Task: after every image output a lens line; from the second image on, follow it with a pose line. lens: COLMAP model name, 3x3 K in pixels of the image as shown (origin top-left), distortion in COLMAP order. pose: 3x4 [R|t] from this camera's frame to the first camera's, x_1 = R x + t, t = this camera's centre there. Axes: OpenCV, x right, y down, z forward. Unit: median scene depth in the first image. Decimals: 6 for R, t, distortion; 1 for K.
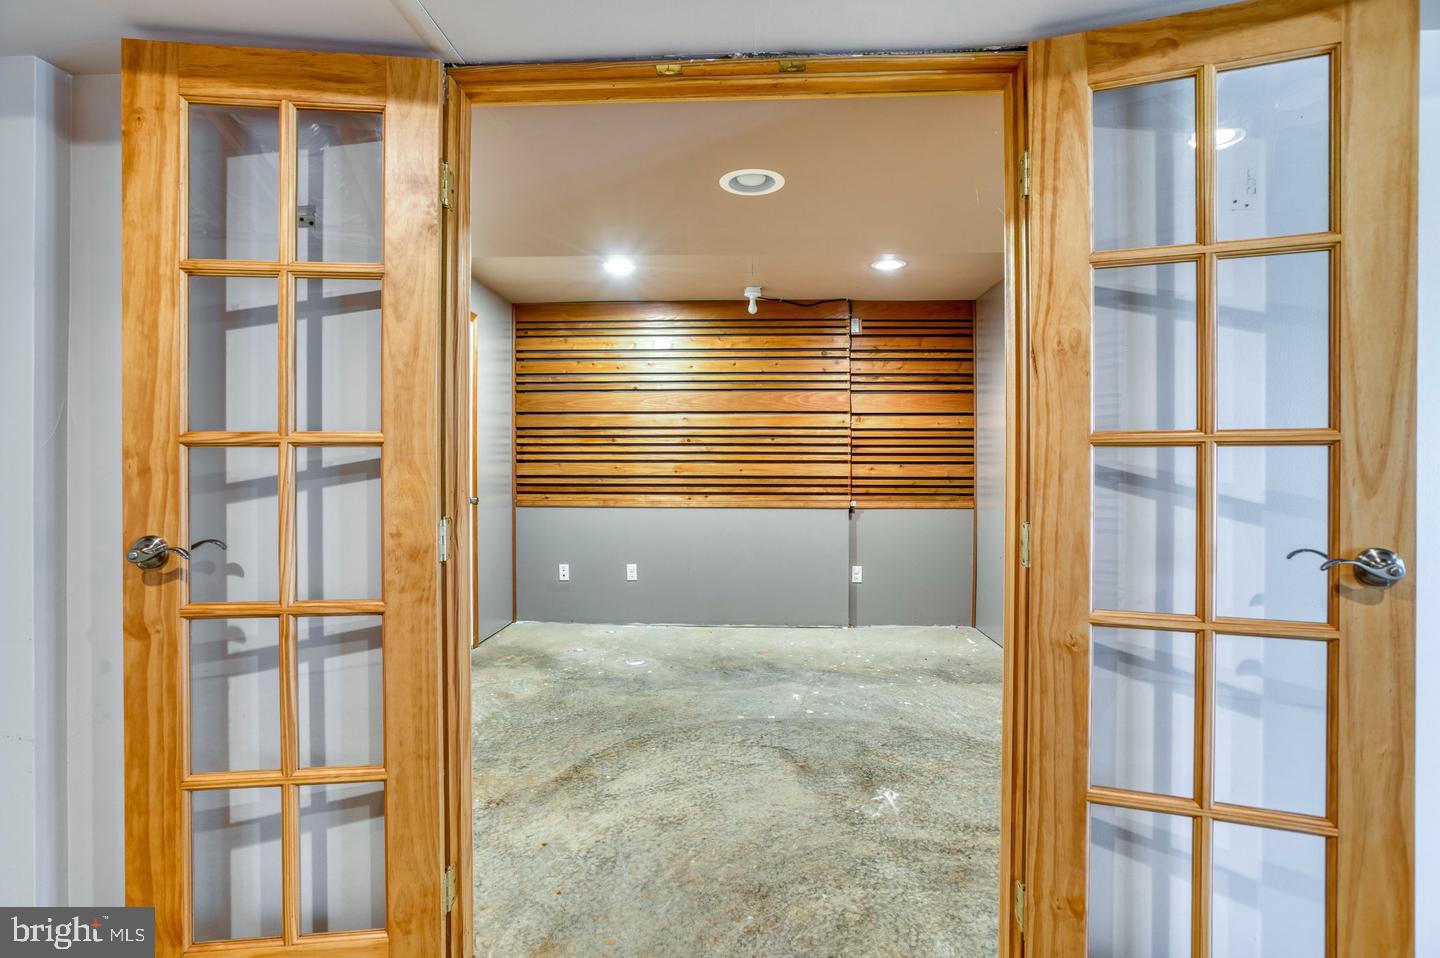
lens RADIAL K [[696.4, 0, 717.1], [0, 696.4, 473.3], [0, 0, 1]] dist [-0.021990, 0.001852]
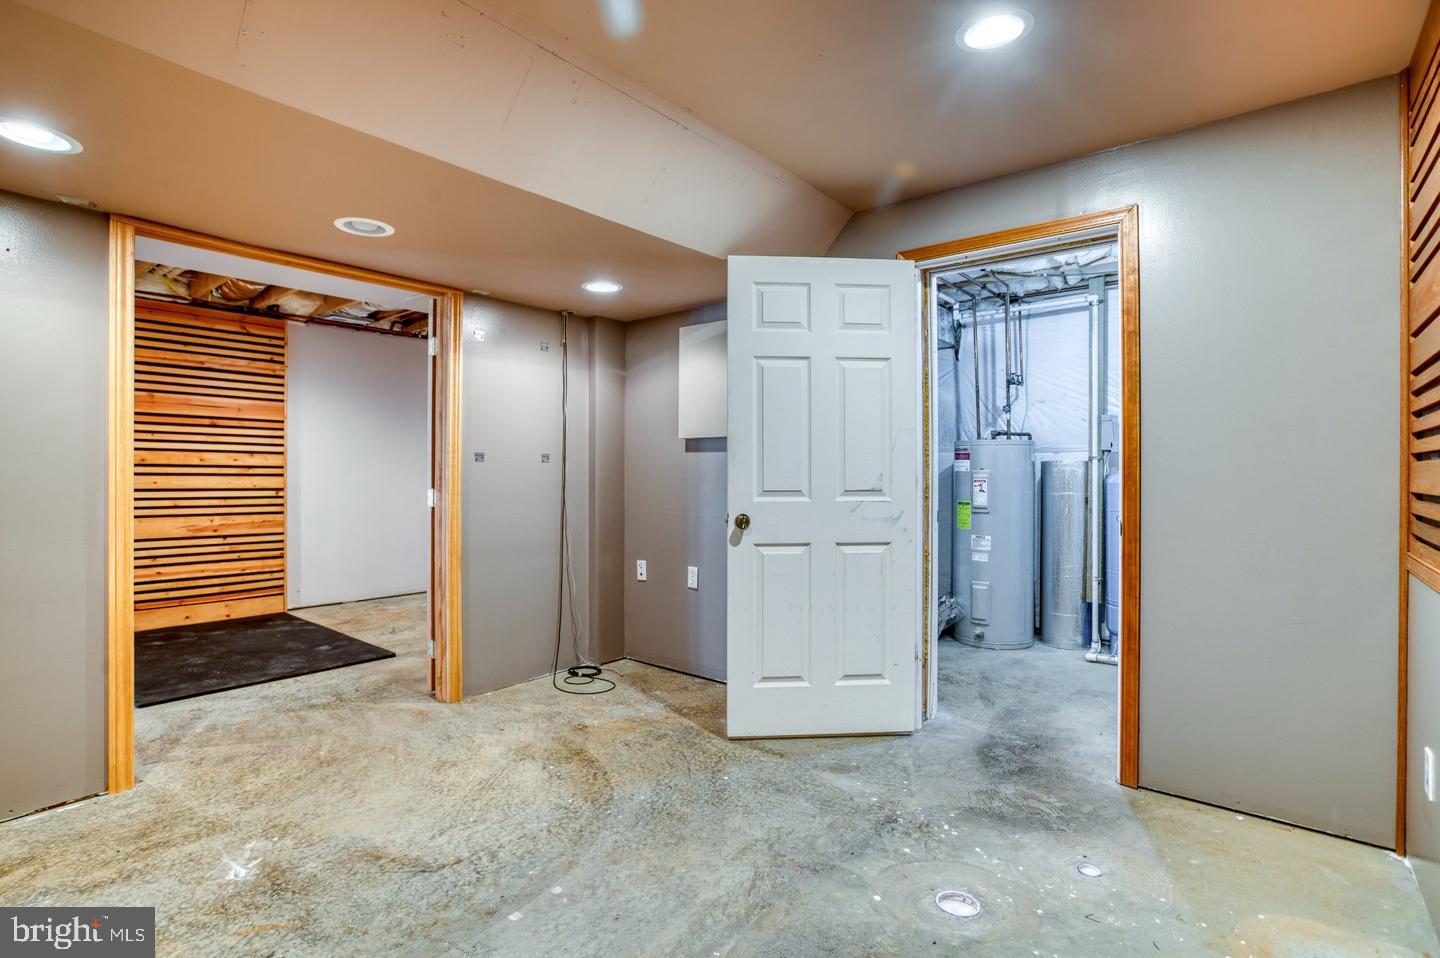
lens RADIAL K [[696.4, 0, 713.6], [0, 696.4, 478.9], [0, 0, 1]] dist [-0.021990, 0.001852]
pose [[-0.600796, -0.011626, -0.799318, 0.553284], [-0.018268, 0.999833, -0.000811, 0.006173], [0.799193, 0.014115, -0.600908, 1.895320]]
